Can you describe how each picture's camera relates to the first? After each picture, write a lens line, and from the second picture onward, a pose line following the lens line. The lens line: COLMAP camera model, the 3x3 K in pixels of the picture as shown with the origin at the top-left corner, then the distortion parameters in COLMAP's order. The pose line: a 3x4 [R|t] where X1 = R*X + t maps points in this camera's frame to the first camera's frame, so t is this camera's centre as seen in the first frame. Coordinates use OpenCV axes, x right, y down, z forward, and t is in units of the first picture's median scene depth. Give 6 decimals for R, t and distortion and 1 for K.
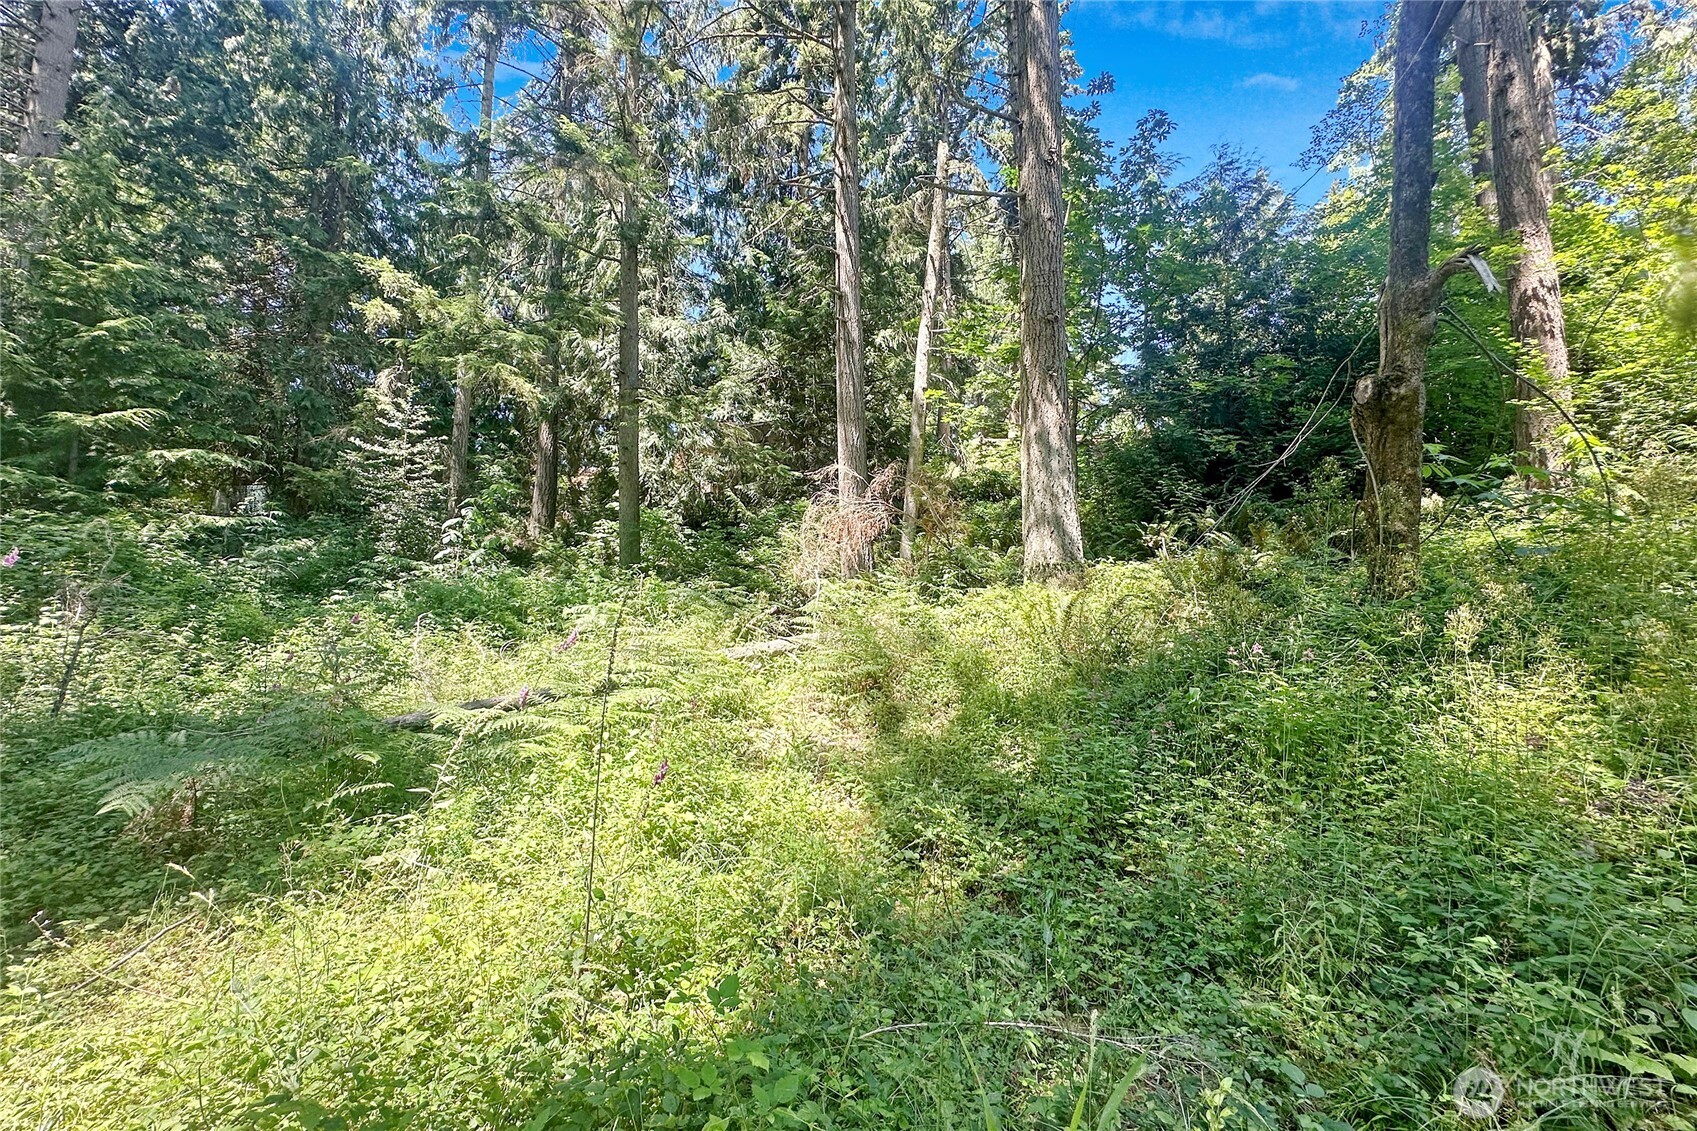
lens RADIAL K [[646.8, 0, 848.5], [0, 646.8, 565.5], [0, 0, 1]] dist [0.000216, -0.000035]
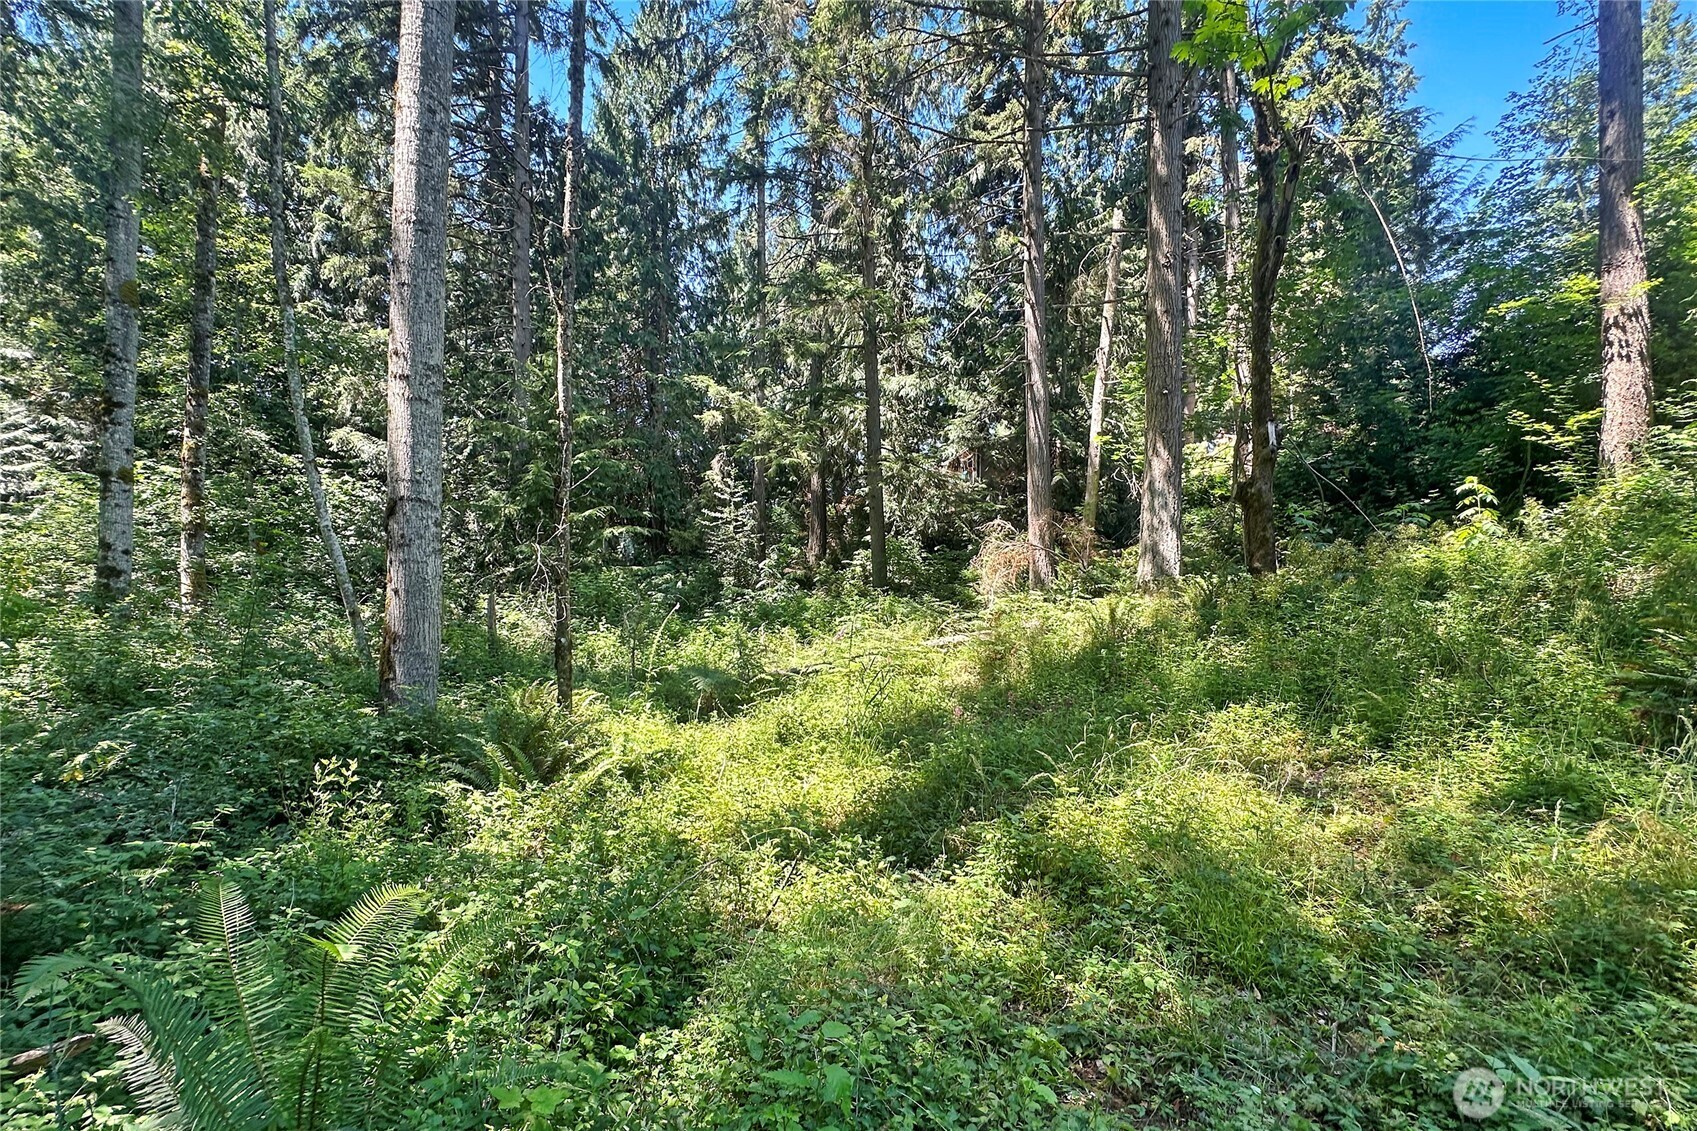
lens RADIAL K [[677.5, 0, 861.4], [0, 677.5, 624.3], [0, 0, 1]] dist [-0.002083, -0.000063]
pose [[0.929849, -0.015745, -0.367605, 0.152331], [0.045041, 0.996441, 0.071251, -0.022565], [0.365175, -0.082810, 0.927248, -0.345266]]
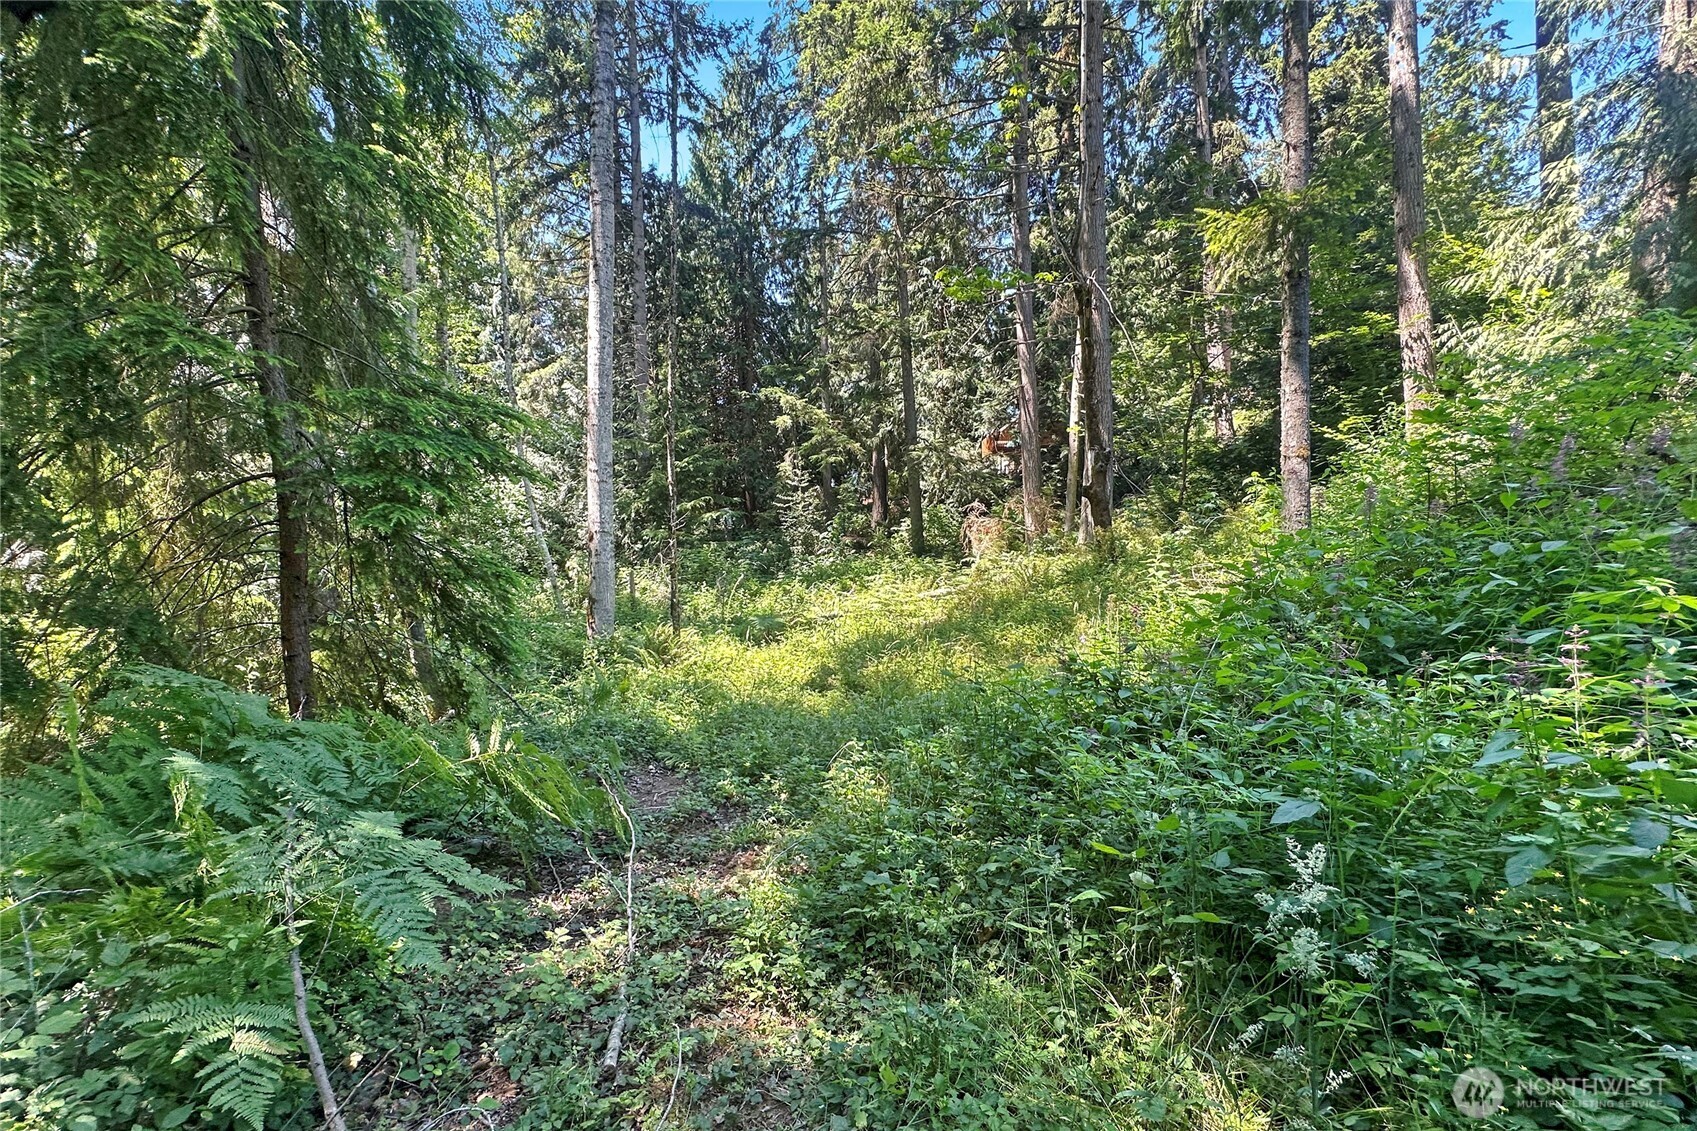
lens RADIAL K [[646.8, 0, 848.5], [0, 646.8, 565.5], [0, 0, 1]] dist [0.000216, -0.000035]
pose [[0.858543, -0.053133, -0.509981, 0.387845], [0.087738, 0.995170, 0.044022, -0.046659], [0.505179, -0.082540, 0.859059, -0.567733]]
